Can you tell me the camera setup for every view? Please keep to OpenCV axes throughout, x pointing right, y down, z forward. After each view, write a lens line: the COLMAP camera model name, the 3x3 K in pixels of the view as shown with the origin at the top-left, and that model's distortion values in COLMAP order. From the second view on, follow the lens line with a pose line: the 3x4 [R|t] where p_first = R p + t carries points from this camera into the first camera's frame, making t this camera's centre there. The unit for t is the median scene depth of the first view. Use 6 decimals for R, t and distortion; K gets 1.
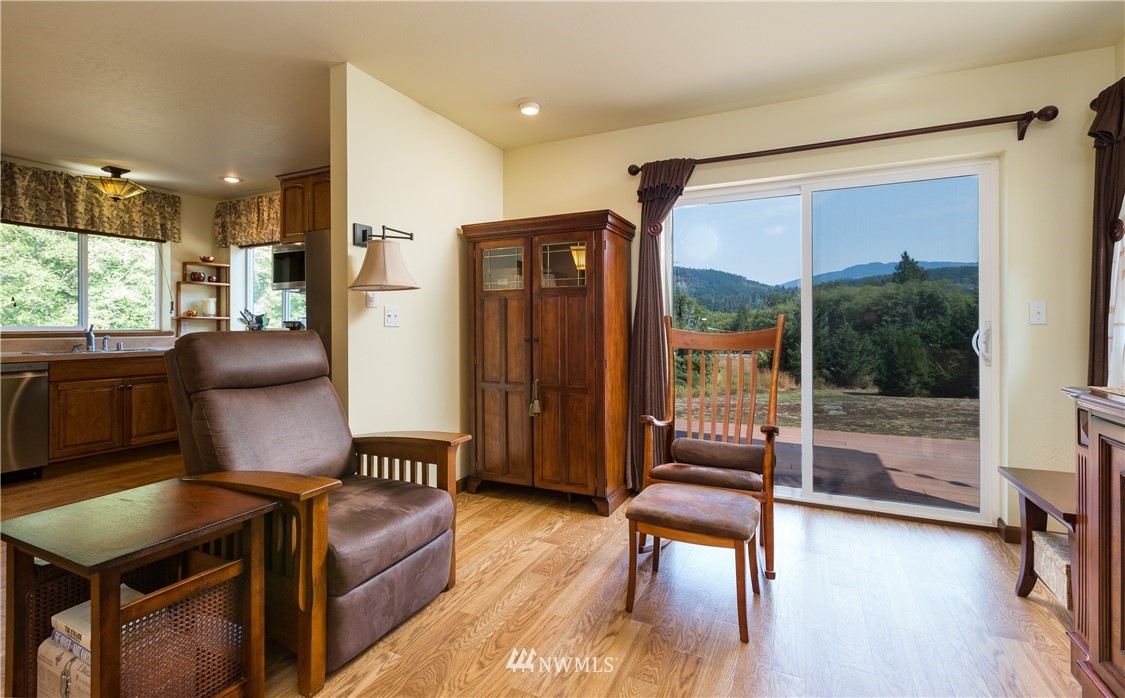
lens RADIAL K [[517.6, 0, 561.8], [0, 517.6, 320.3], [0, 0, 1]] dist [0.009255, -0.000268]
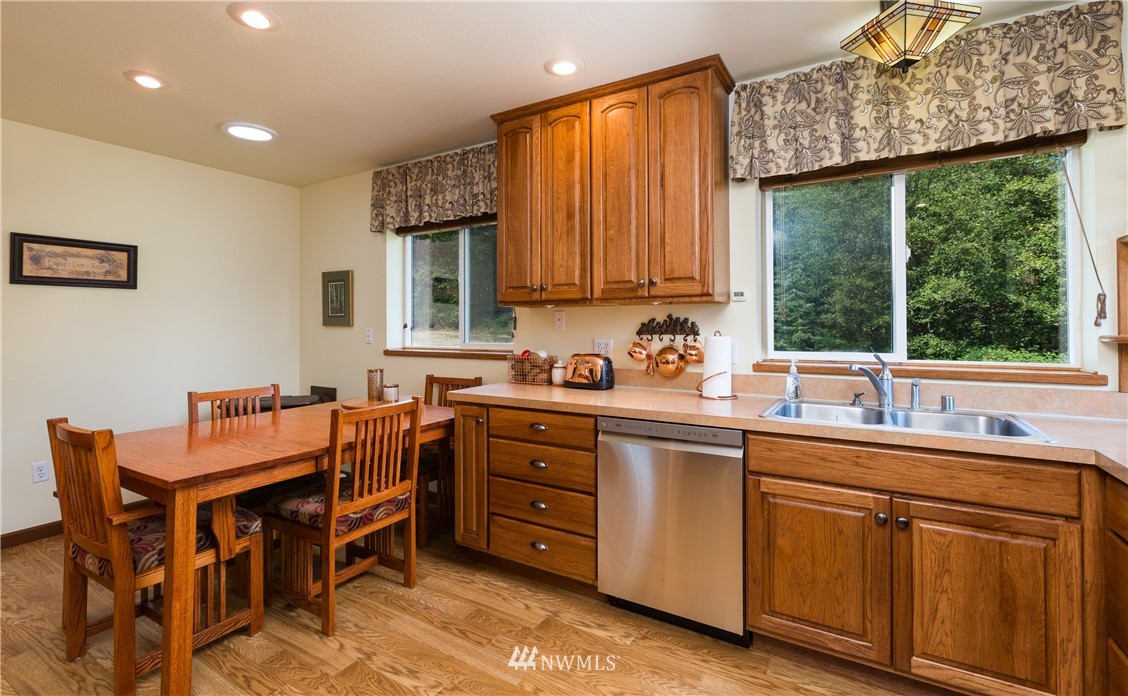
lens RADIAL K [[517.3, 0, 562.9], [0, 517.3, 319.9], [0, 0, 1]] dist [-0.002215, -0.000624]
pose [[-0.106786, -0.008523, -0.994246, -0.360203], [0.012689, 0.999870, -0.009934, -0.019890], [0.994201, -0.013677, -0.106664, 0.683934]]
